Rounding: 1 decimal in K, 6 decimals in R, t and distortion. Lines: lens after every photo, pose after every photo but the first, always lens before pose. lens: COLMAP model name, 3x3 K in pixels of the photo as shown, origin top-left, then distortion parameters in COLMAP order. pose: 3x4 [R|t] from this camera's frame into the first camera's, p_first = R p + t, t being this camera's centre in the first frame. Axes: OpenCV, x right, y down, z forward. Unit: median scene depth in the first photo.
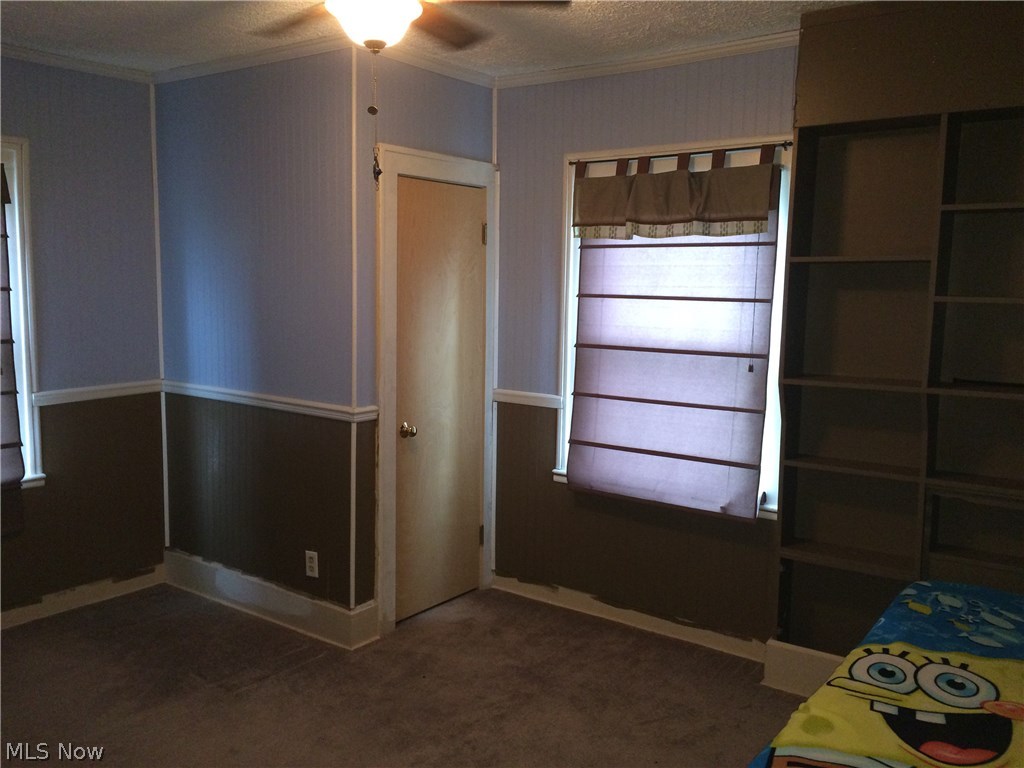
lens RADIAL K [[876.3, 0, 512.0], [0, 876.3, 384.0], [0, 0, 1]] dist [0.097832, -0.160530]
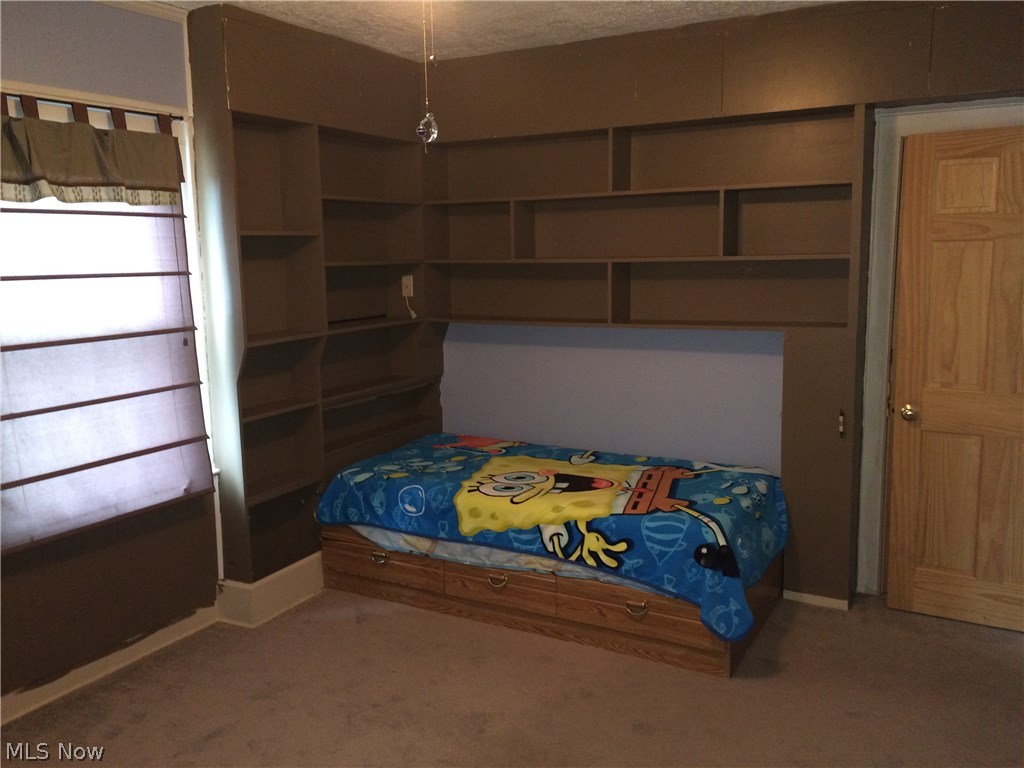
lens RADIAL K [[876.3, 0, 512.0], [0, 876.3, 384.0], [0, 0, 1]] dist [0.097832, -0.160530]
pose [[-0.138907, -0.164473, 0.976552, -0.755974], [0.124554, 0.975379, 0.181992, -0.106880], [-0.982441, 0.146913, -0.115002, 0.757545]]
